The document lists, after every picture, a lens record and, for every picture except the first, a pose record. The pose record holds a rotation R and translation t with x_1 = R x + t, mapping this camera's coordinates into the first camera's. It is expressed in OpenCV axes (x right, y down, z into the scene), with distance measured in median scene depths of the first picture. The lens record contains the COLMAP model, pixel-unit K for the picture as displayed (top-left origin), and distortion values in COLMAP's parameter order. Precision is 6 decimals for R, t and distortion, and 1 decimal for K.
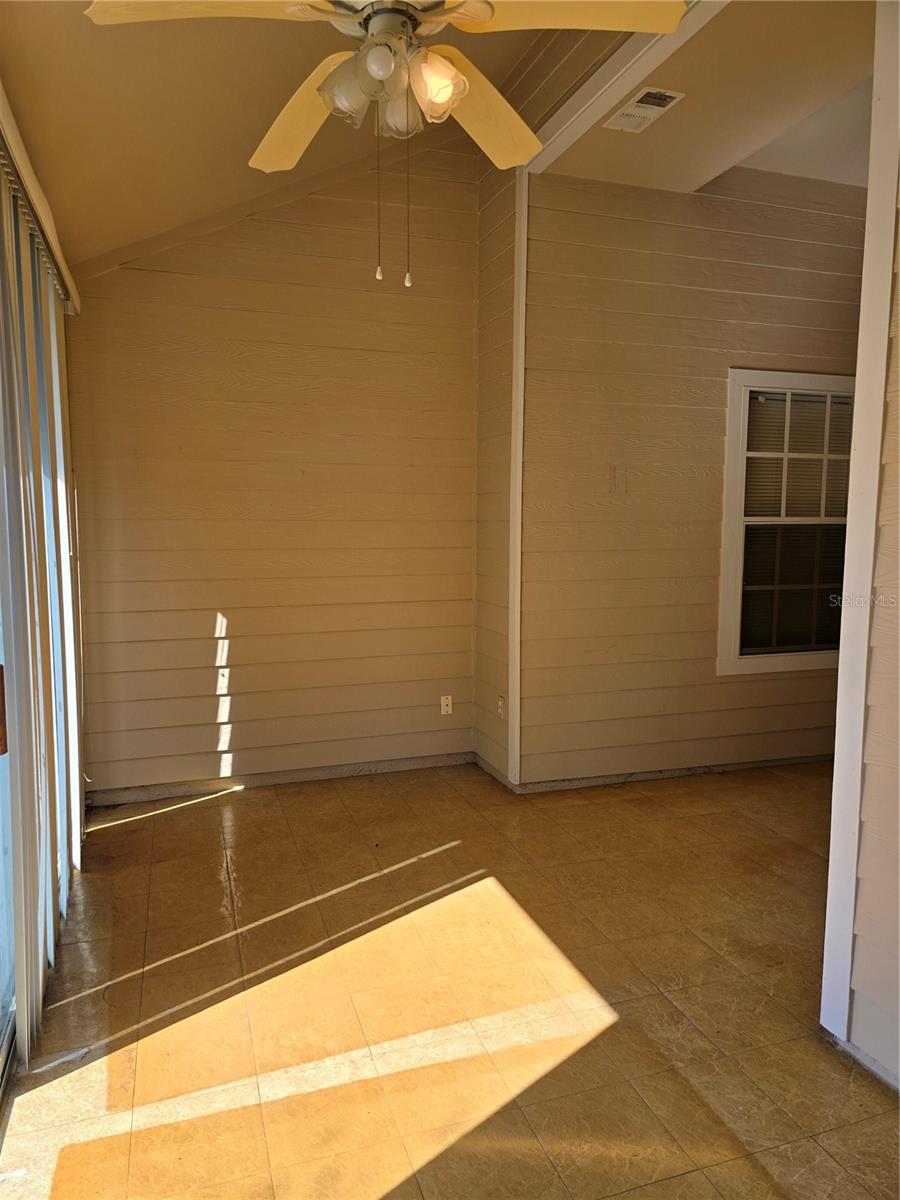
lens RADIAL K [[796.1, 0, 446.9], [0, 796.1, 599.7], [0, 0, 1]] dist [0.053314, -0.044044]
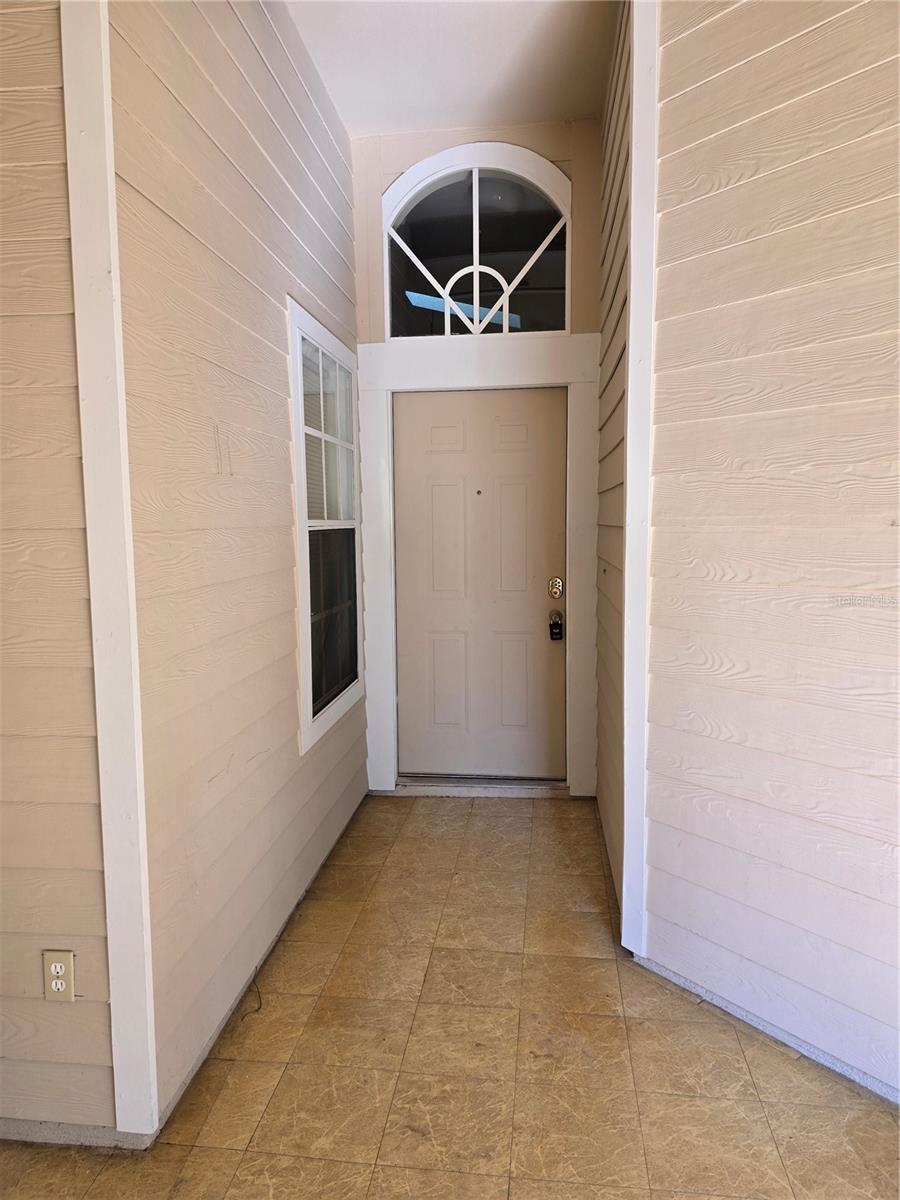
lens RADIAL K [[796.1, 0, 448.9], [0, 796.1, 601.7], [0, 0, 1]] dist [0.053314, -0.044044]
pose [[0.444031, -0.092108, 0.891265, -0.220705], [0.104770, 0.993216, 0.050447, -0.063640], [-0.889865, 0.070977, 0.450669, 0.679952]]
